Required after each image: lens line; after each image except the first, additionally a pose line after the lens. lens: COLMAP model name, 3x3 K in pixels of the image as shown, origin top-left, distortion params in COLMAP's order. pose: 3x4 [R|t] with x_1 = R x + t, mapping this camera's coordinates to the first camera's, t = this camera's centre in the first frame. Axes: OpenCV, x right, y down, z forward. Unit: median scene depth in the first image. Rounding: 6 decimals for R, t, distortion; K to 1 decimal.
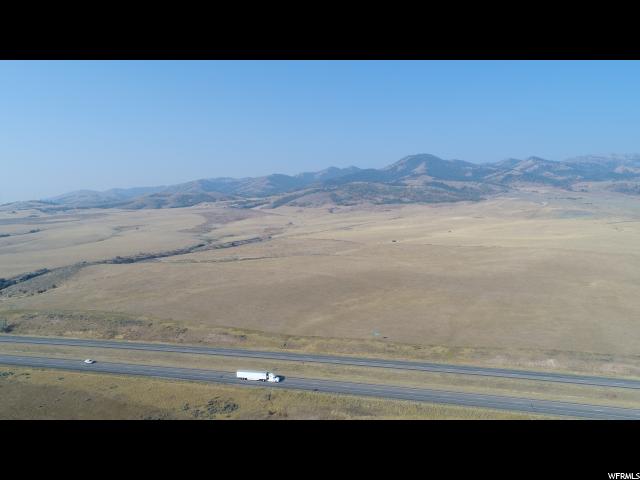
lens RADIAL K [[431.9, 0, 320.0], [0, 431.9, 240.0], [0, 0, 1]] dist [0.006136, -0.001769]
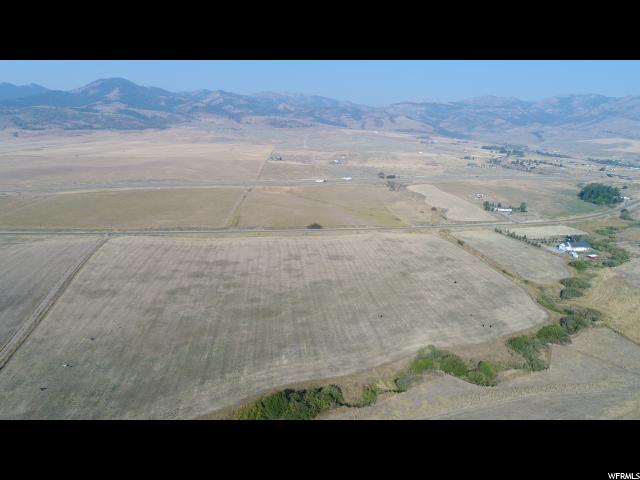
lens RADIAL K [[431.9, 0, 320.0], [0, 431.9, 240.0], [0, 0, 1]] dist [0.006136, -0.001769]
pose [[0.804791, -0.123602, 0.580547, -0.015598], [0.027466, 0.984785, 0.171593, 0.015698], [-0.592923, -0.122151, 0.795941, -0.201604]]
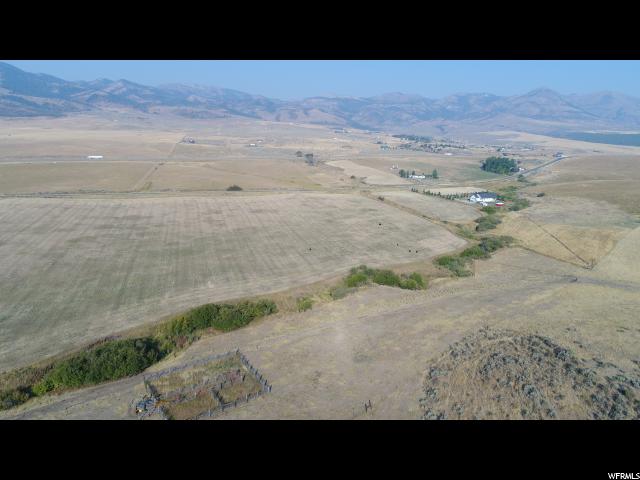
lens RADIAL K [[431.9, 0, 320.0], [0, 431.9, 240.0], [0, 0, 1]] dist [0.006136, -0.001769]
pose [[0.677056, -0.158659, 0.718626, -0.016169], [0.034205, 0.982213, 0.184628, 0.028858], [-0.735136, -0.100423, 0.670440, -0.199329]]
